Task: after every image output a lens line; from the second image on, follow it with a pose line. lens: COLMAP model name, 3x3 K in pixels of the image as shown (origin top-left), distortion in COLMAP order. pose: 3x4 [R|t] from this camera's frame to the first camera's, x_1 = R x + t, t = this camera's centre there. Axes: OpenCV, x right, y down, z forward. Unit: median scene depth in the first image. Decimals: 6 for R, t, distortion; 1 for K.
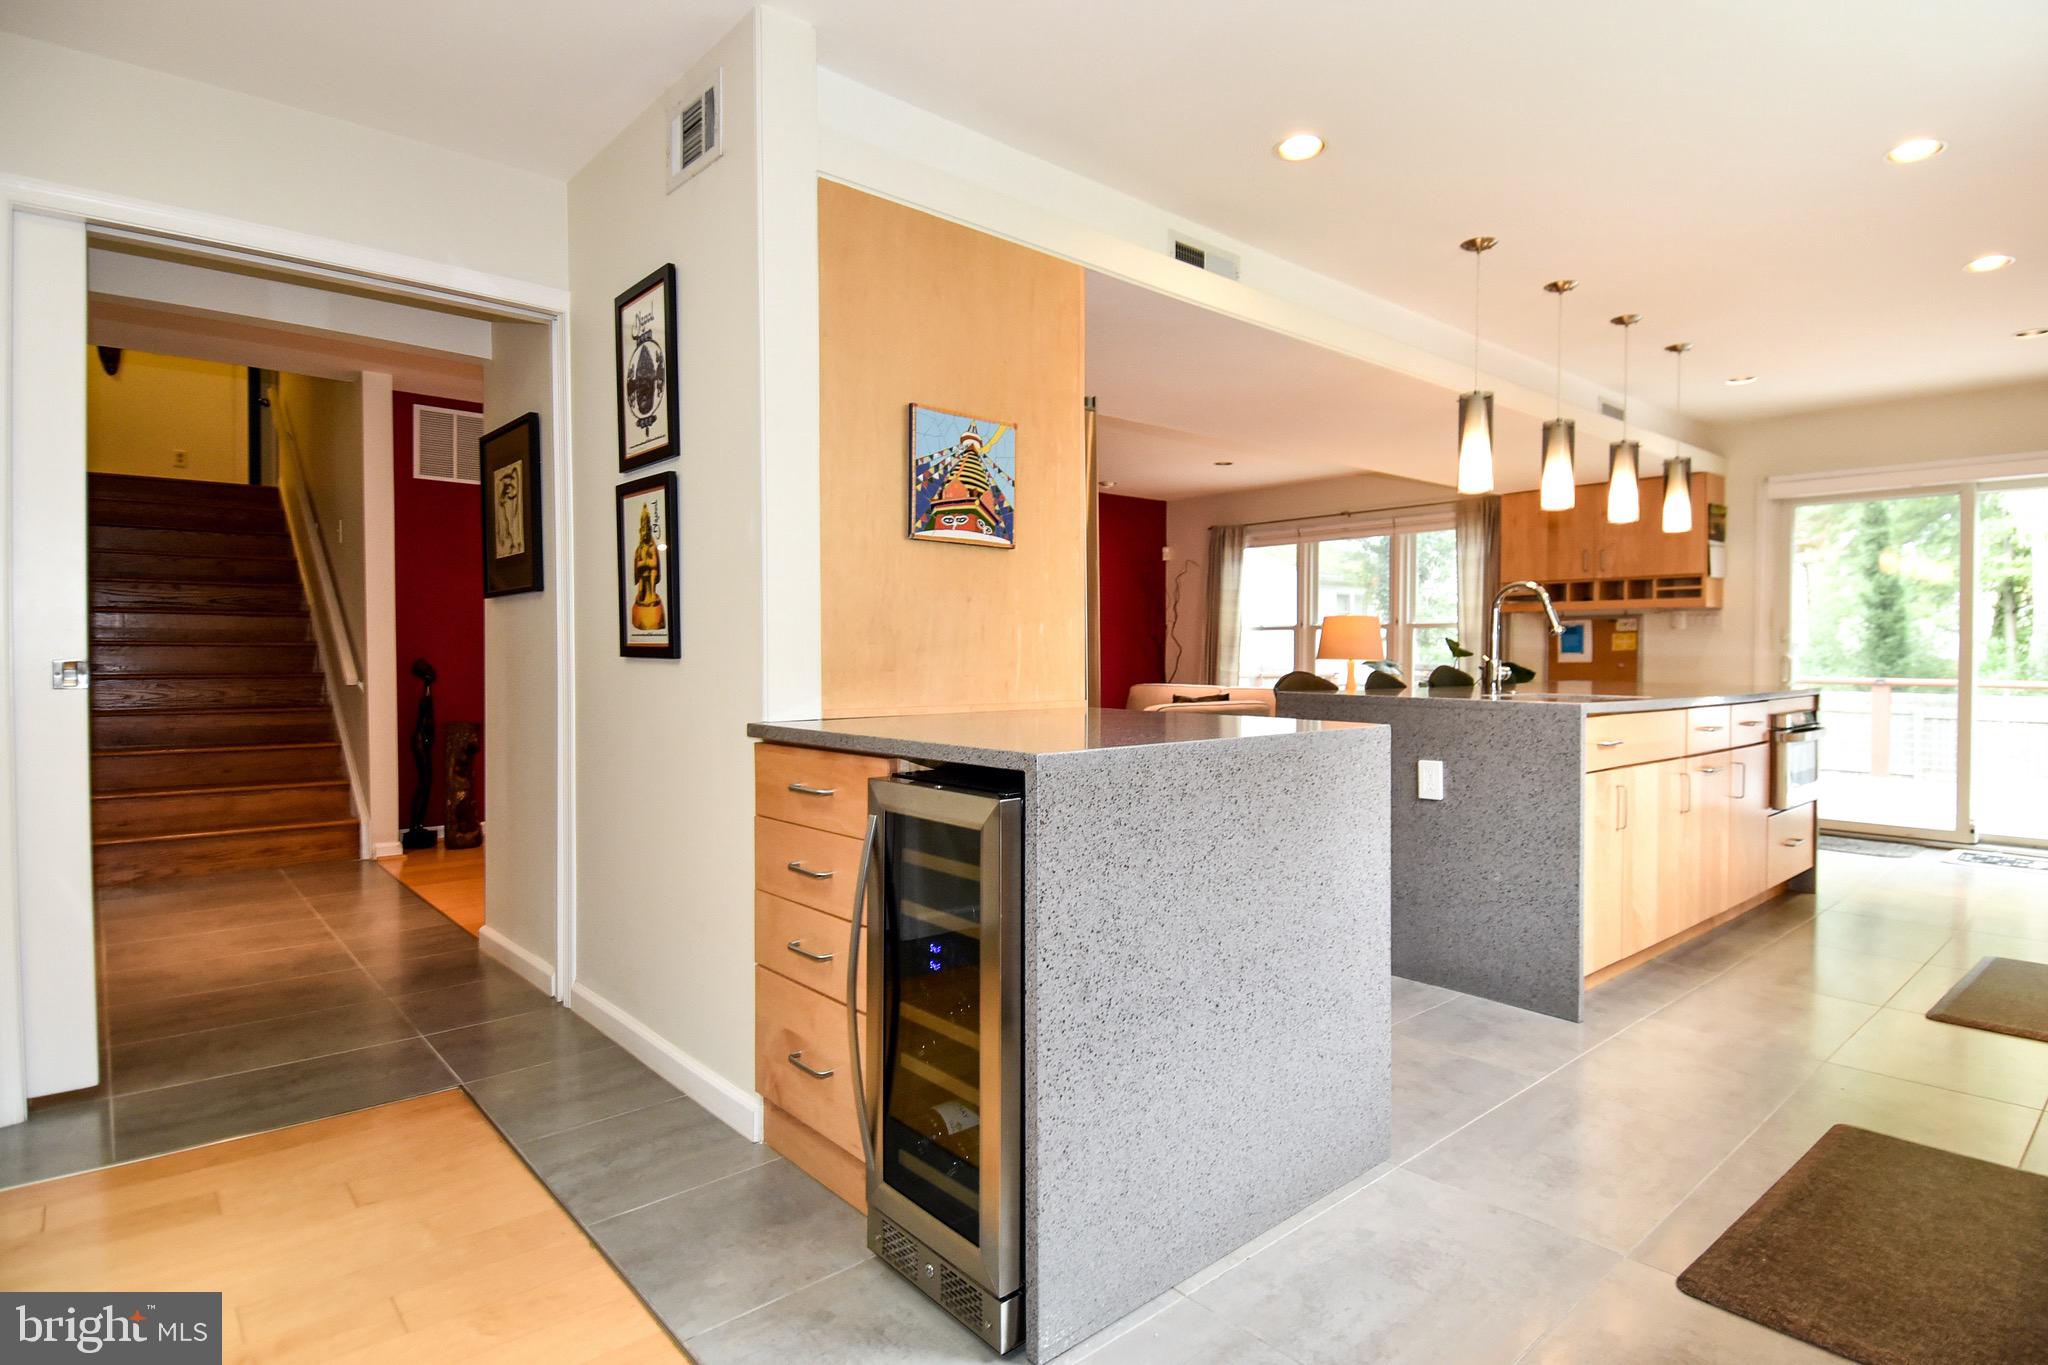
lens RADIAL K [[1072.5, 0, 1078.8], [0, 1072.5, 666.8], [0, 0, 1]] dist [0.044705, -0.043267]
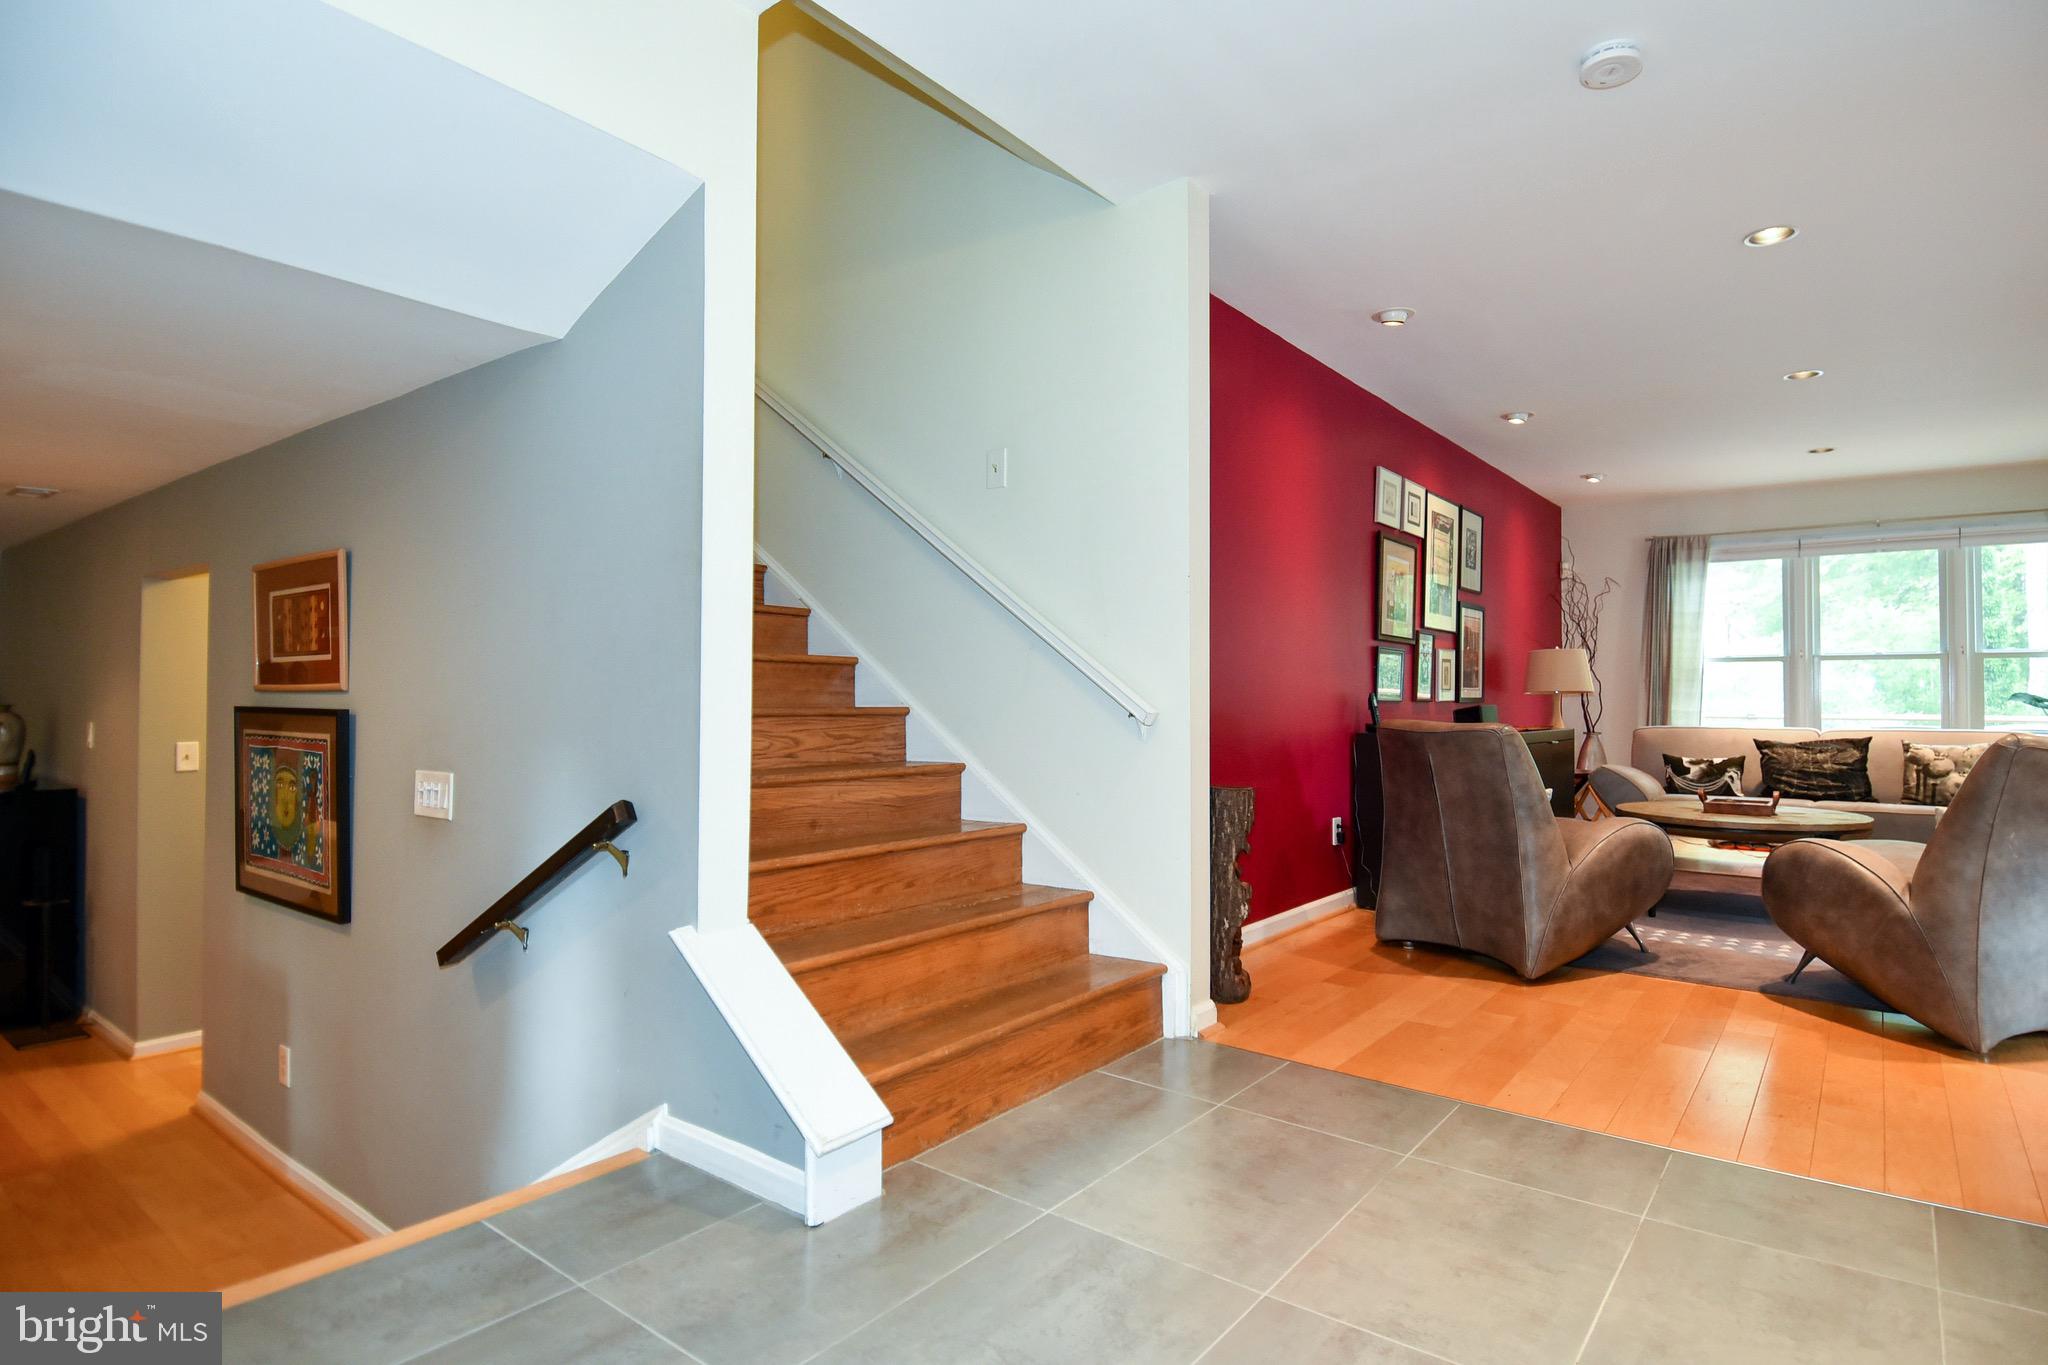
lens RADIAL K [[1072.5, 0, 1078.8], [0, 1072.5, 666.8], [0, 0, 1]] dist [0.044705, -0.043267]
pose [[0.982385, 0.004462, 0.186816, -0.481785], [0.004713, 0.998805, -0.048641, 0.008552], [-0.186810, 0.048665, 0.981190, 0.272499]]
